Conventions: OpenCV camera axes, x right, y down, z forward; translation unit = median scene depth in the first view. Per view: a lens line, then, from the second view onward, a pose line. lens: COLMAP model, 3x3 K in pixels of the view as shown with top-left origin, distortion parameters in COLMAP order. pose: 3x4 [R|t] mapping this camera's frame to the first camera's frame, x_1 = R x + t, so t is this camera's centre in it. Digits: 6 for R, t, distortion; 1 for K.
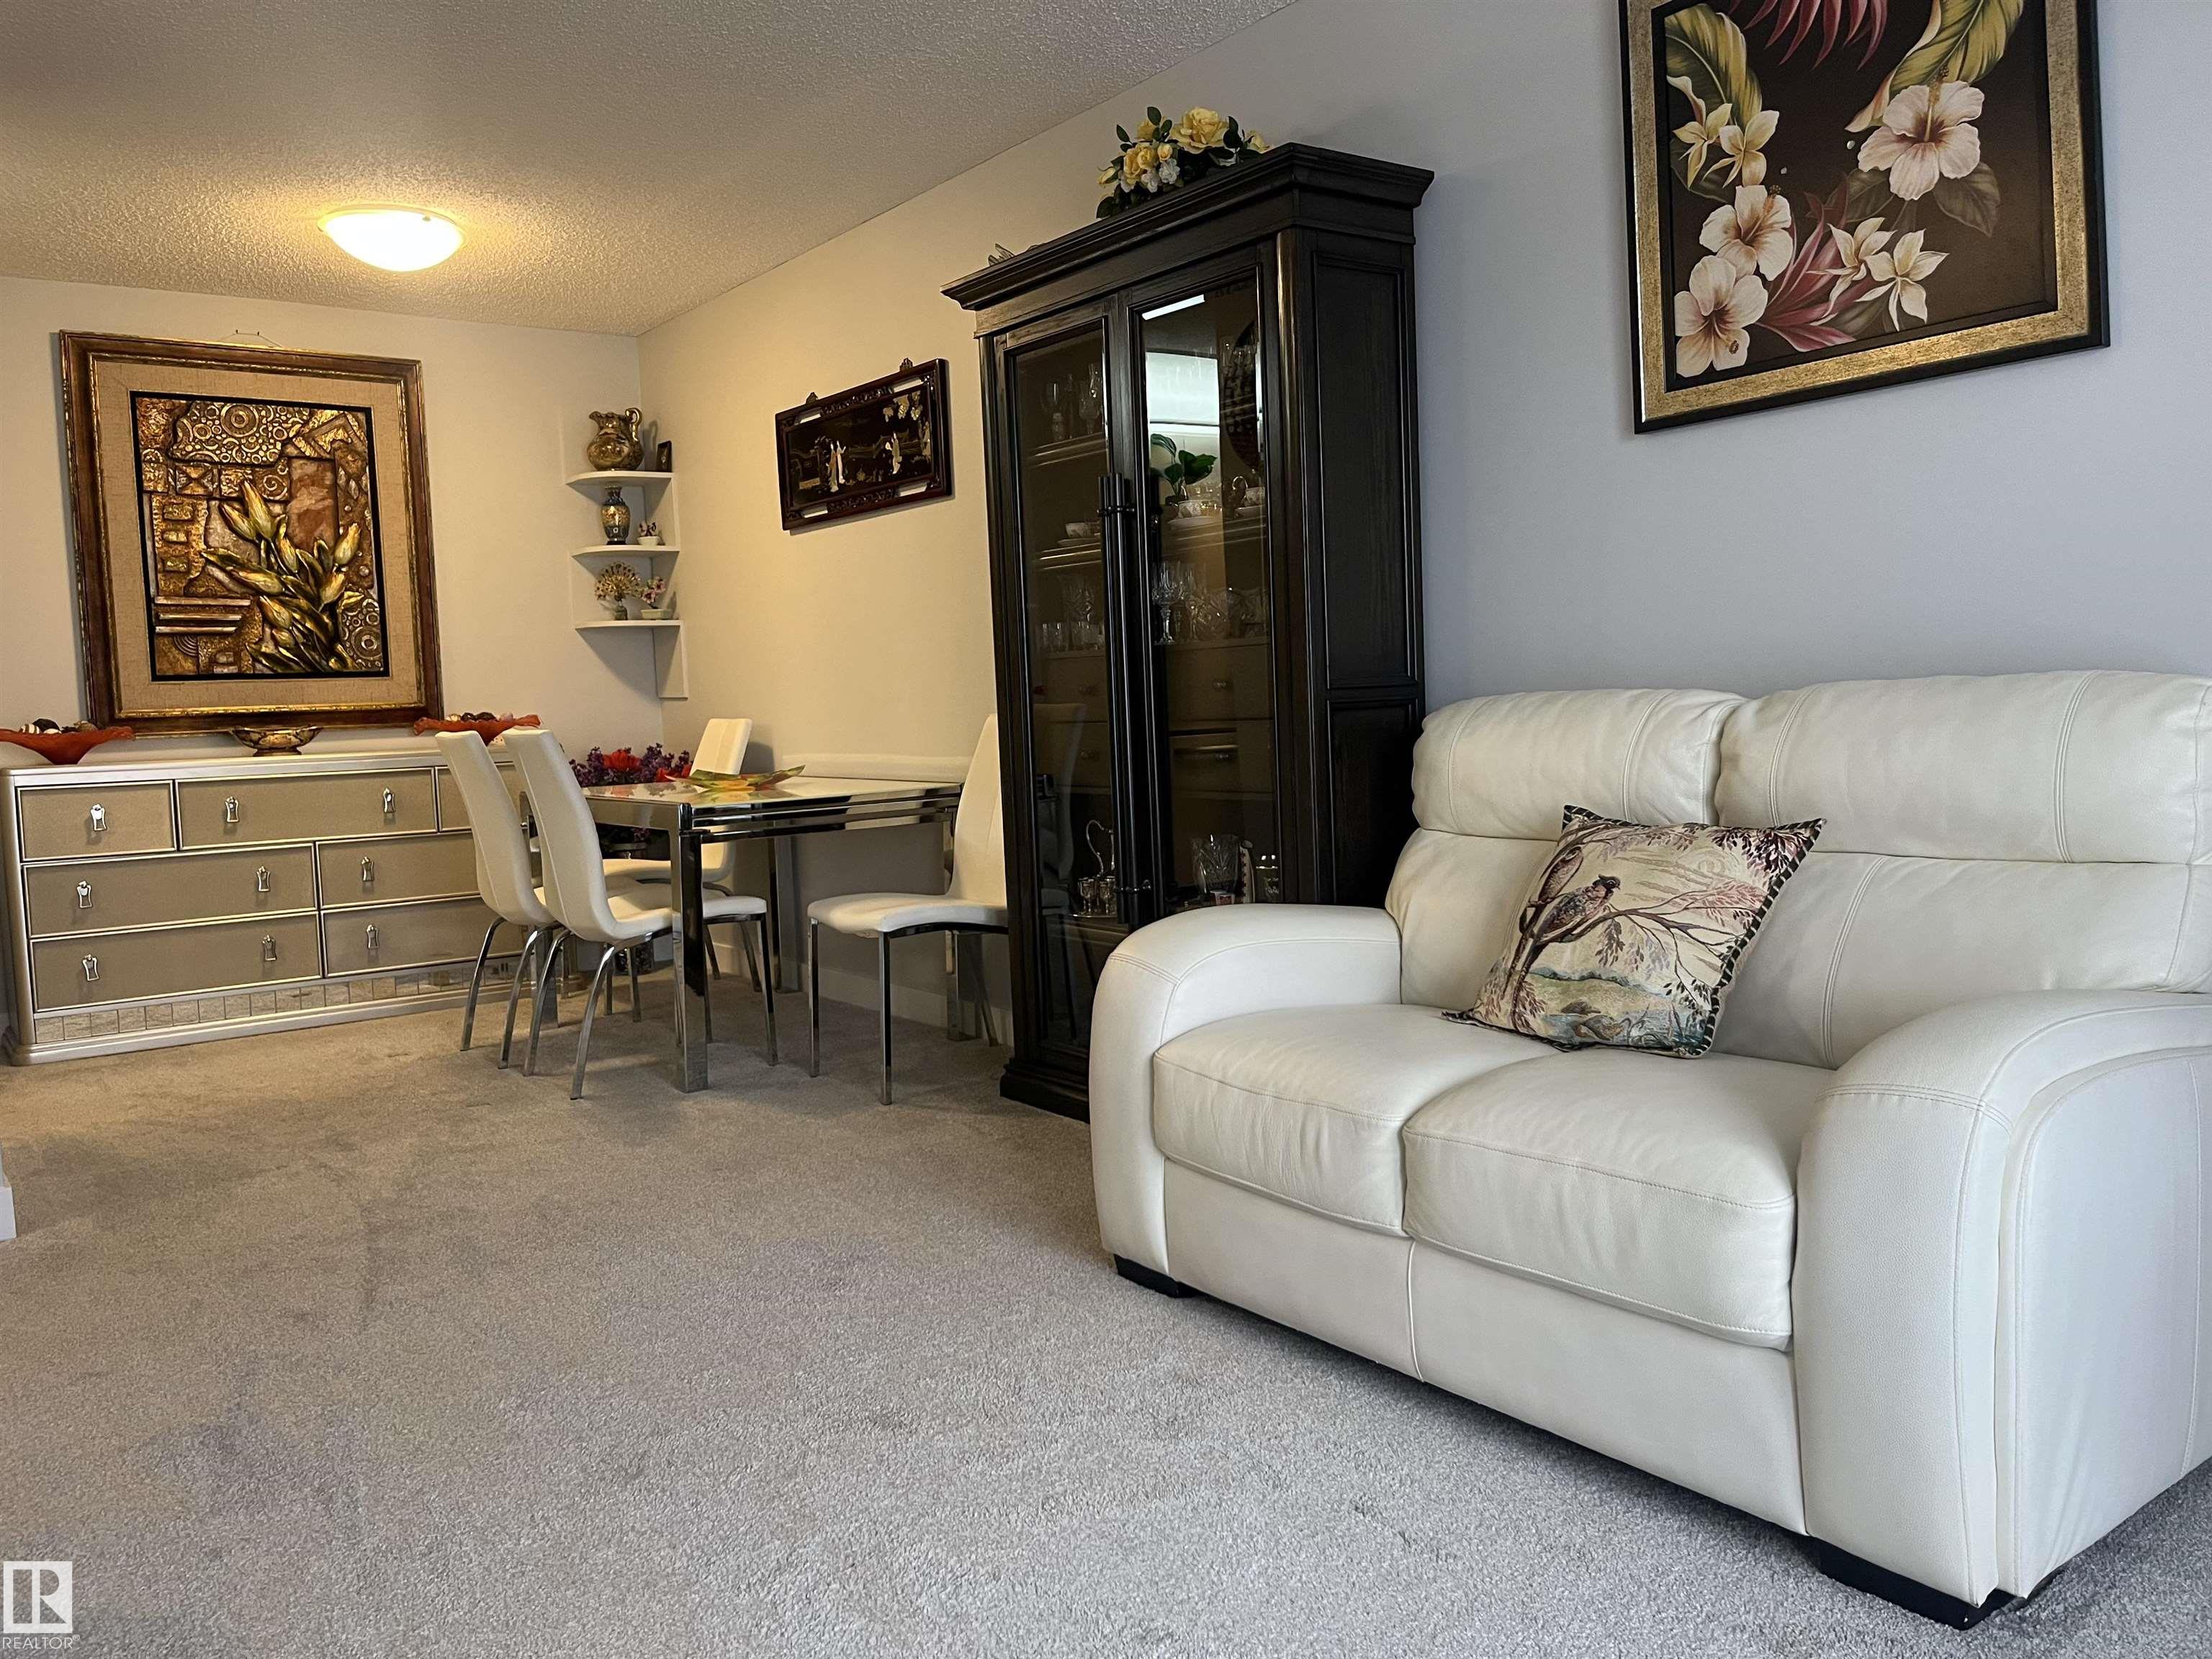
lens RADIAL K [[1664.3, 0, 1099.9], [0, 1664.3, 819.7], [0, 0, 1]] dist [0.035464, -0.046938]
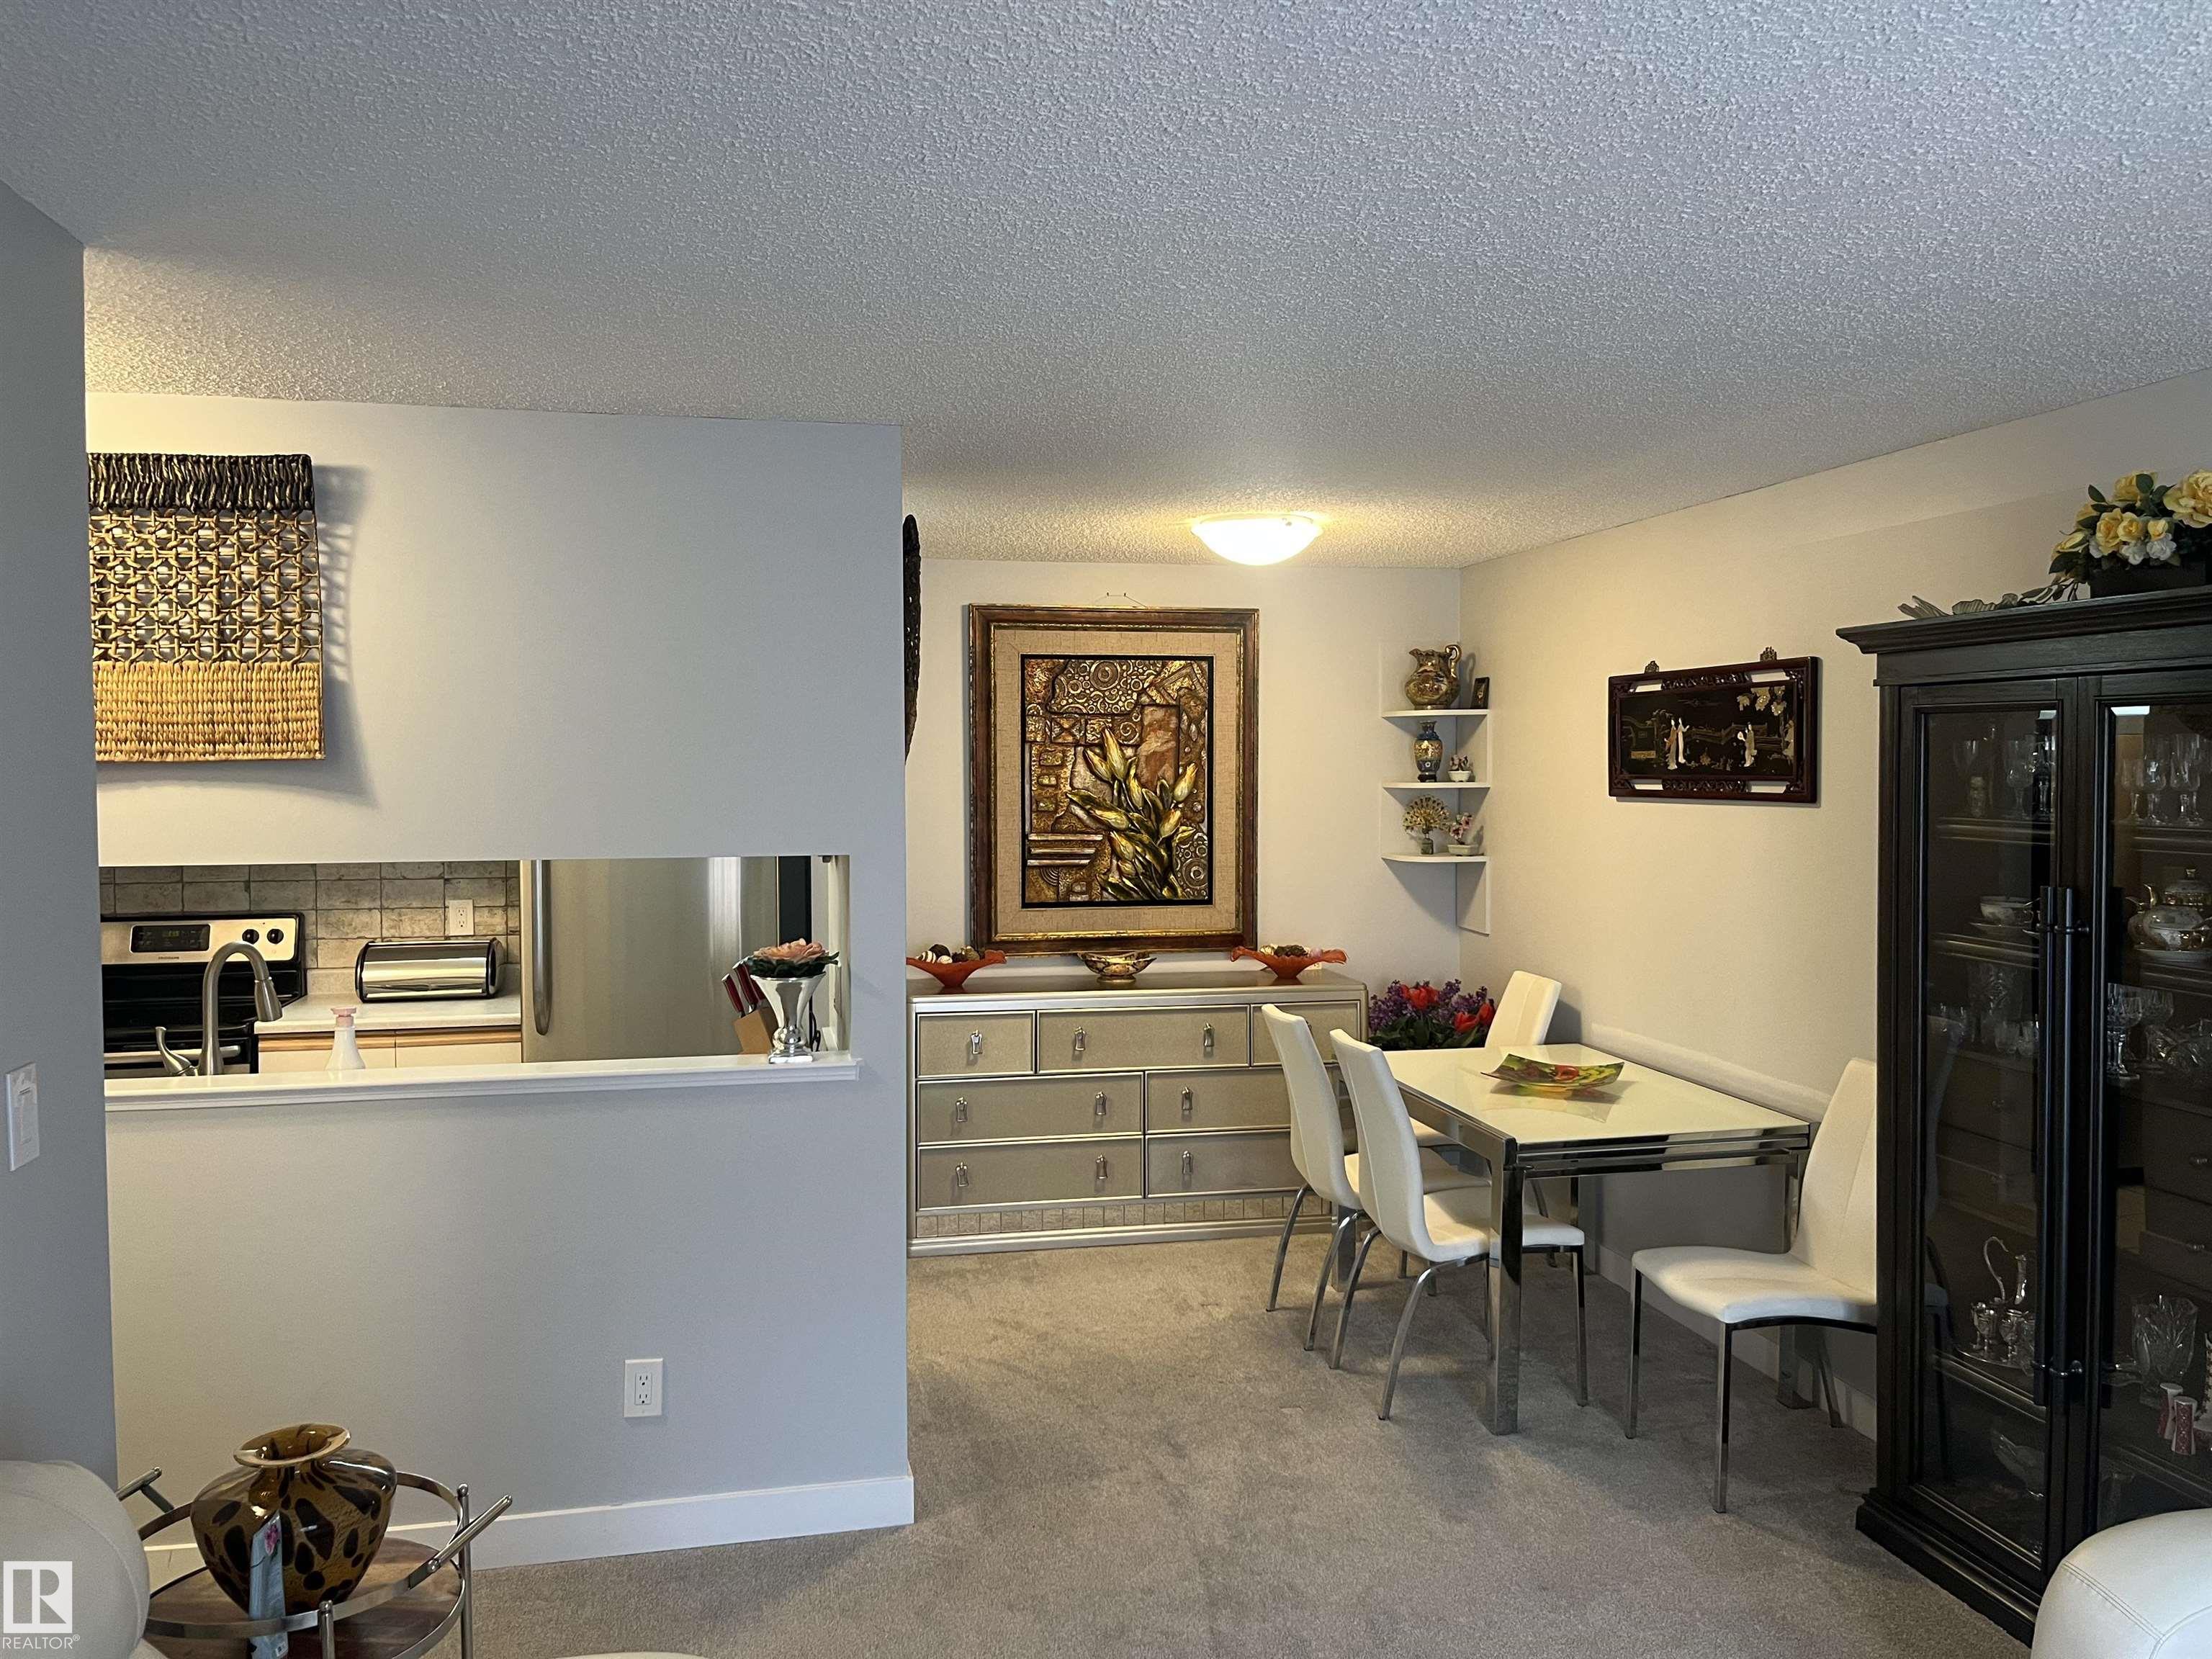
lens RADIAL K [[1664.3, 0, 1085.7], [0, 1664.3, 826.1], [0, 0, 1]] dist [0.035464, -0.046938]
pose [[0.901379, 0.049307, -0.430214, -0.054243], [-0.063040, 0.997854, -0.017716, -0.138245], [0.428418, 0.043089, 0.902553, 0.006055]]
